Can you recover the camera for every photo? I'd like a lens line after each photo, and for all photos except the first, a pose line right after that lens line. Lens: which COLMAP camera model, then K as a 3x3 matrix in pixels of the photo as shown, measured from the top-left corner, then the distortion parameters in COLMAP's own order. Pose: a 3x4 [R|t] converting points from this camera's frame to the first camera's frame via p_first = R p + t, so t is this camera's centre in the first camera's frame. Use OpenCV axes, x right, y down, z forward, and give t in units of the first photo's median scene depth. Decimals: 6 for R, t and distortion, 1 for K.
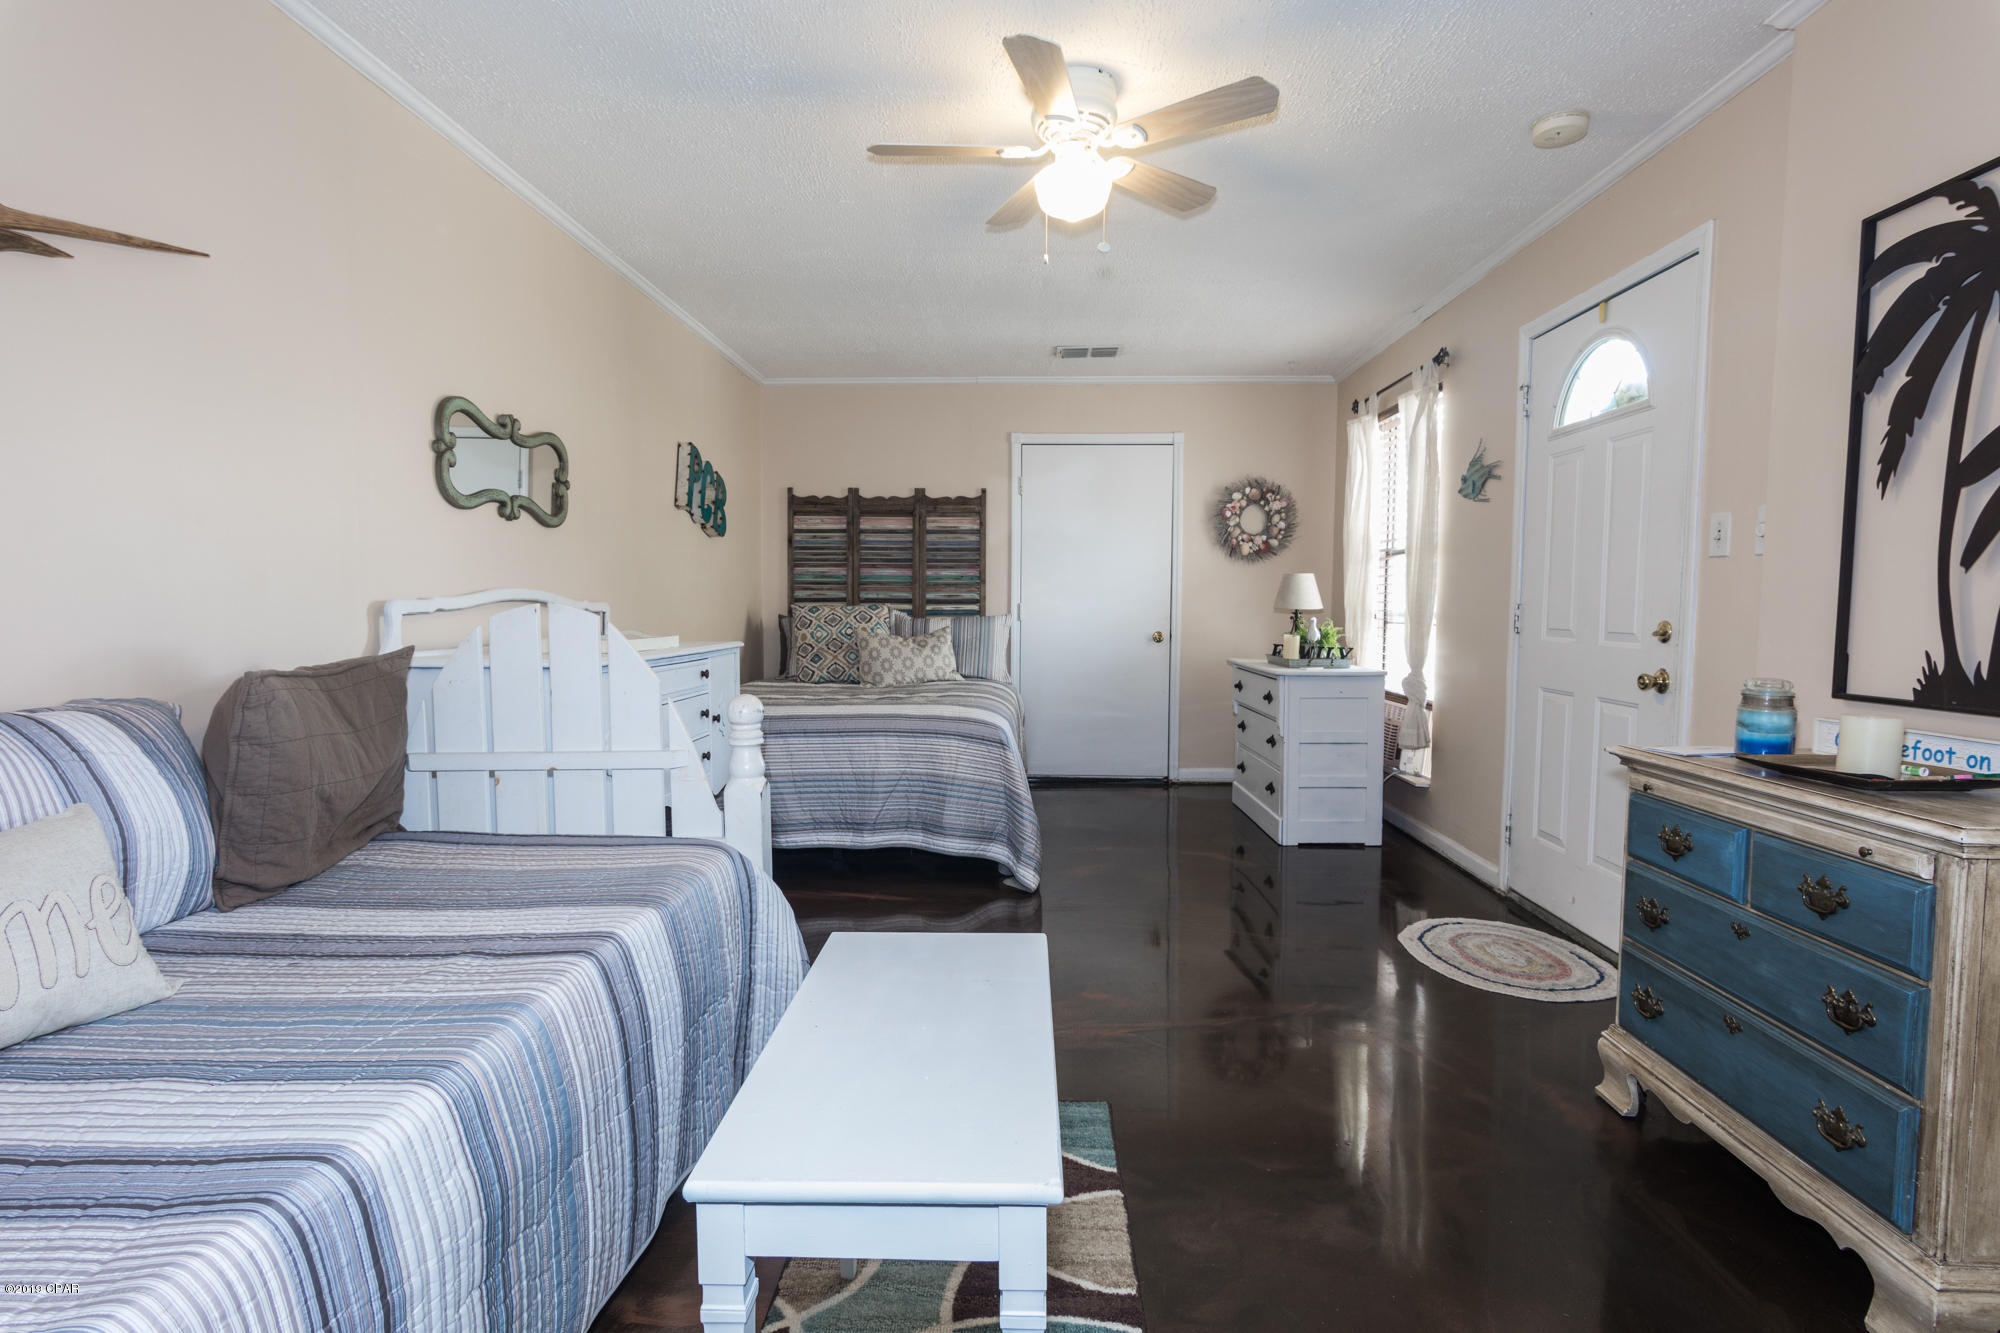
lens RADIAL K [[980.2, 0, 1006.8], [0, 980.2, 670.2], [0, 0, 1]] dist [0.005078, -0.000002]
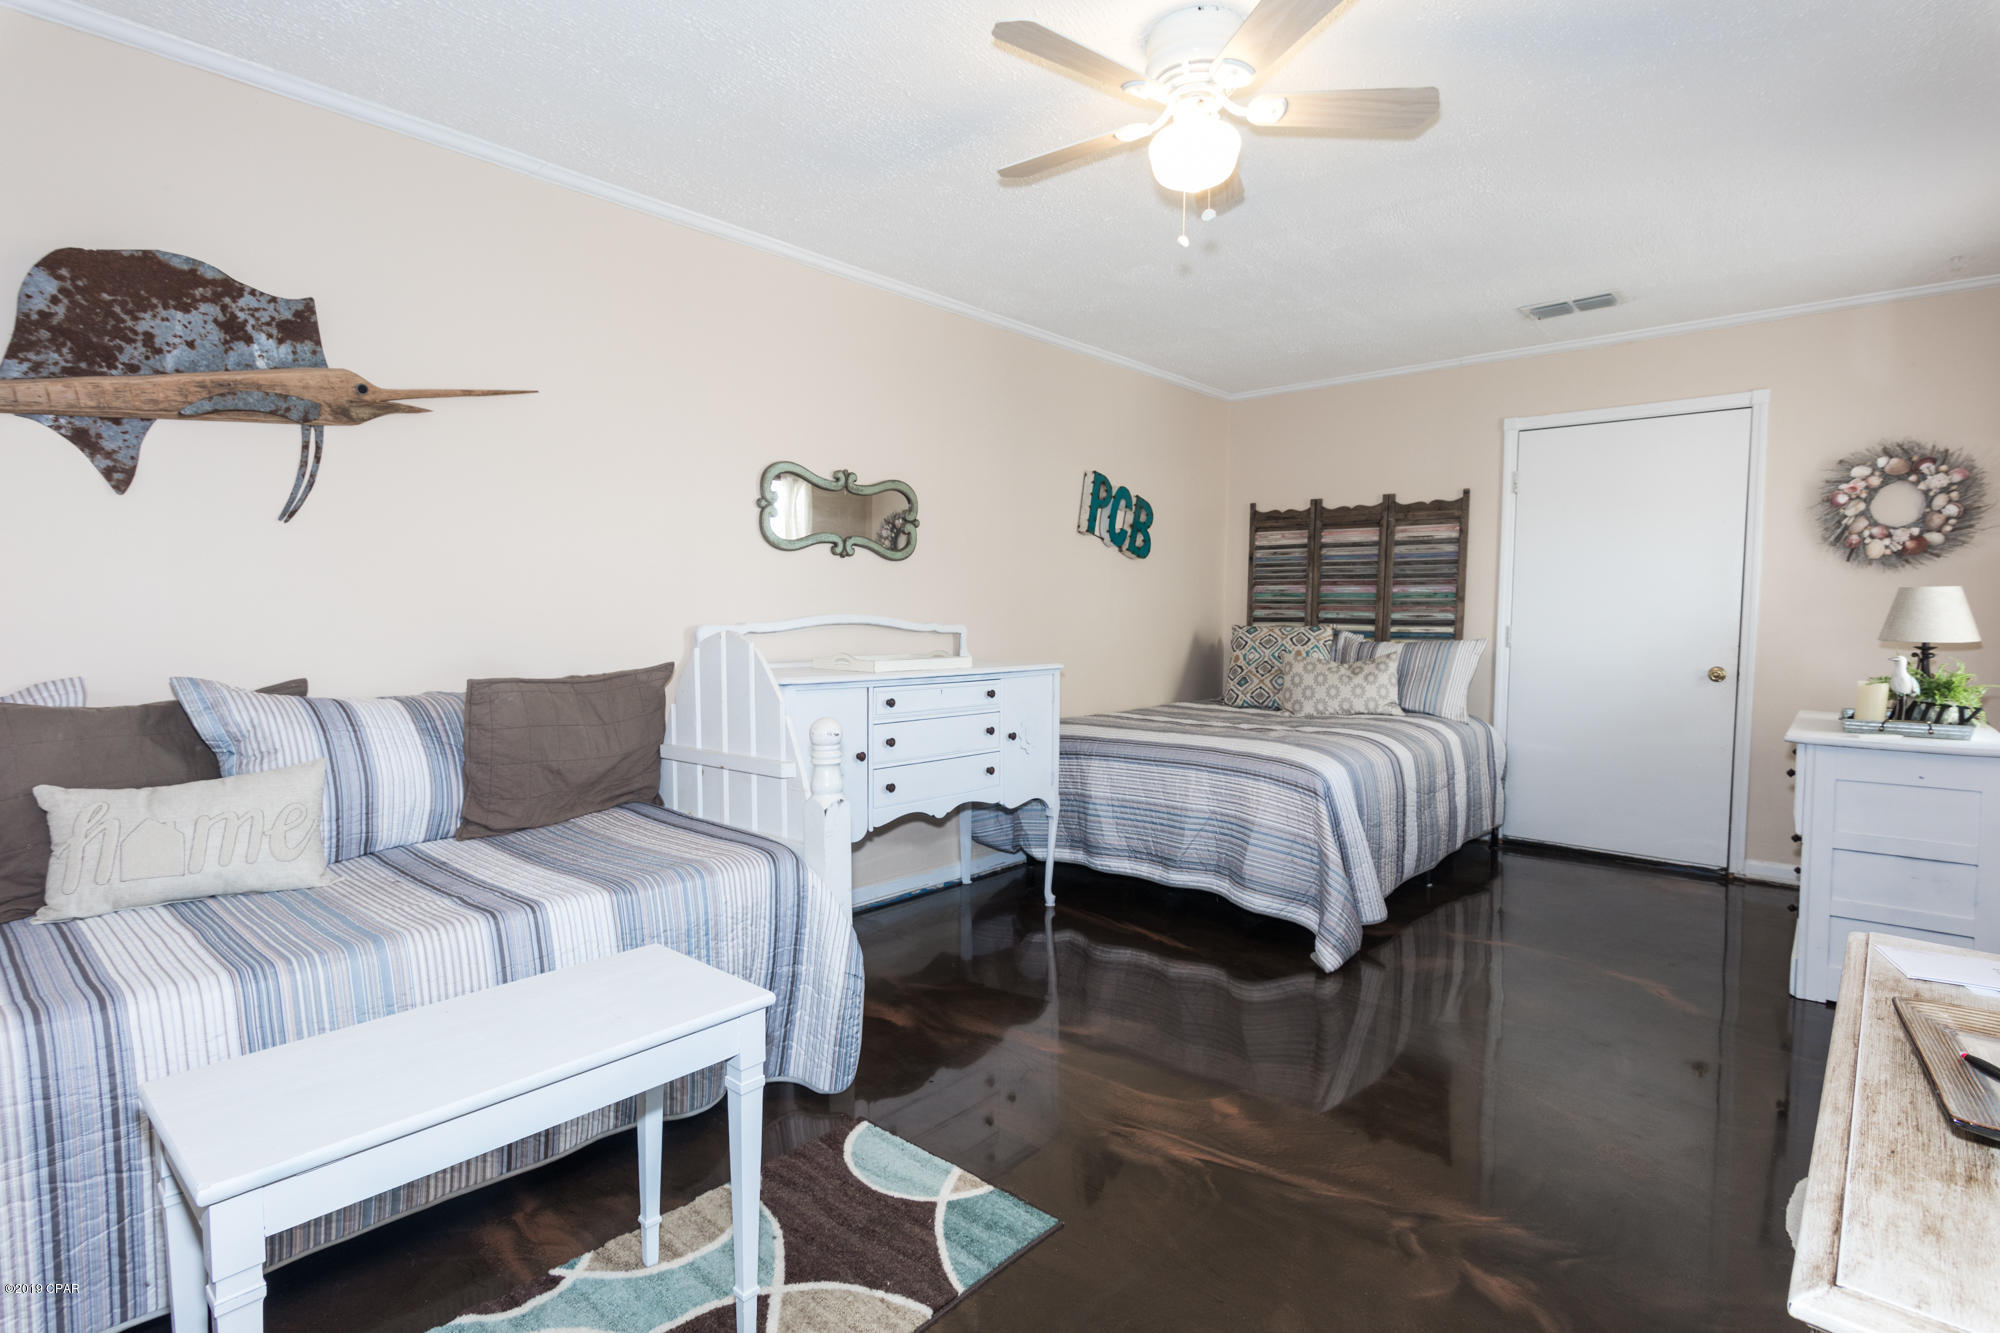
lens RADIAL K [[980.2, 0, 1005.1], [0, 980.2, 670.0], [0, 0, 1]] dist [0.005078, -0.000002]
pose [[0.772770, 0.040856, -0.633369, 0.214525], [-0.048060, 0.998828, 0.005793, -0.016358], [0.632863, 0.025963, 0.773828, 0.104659]]
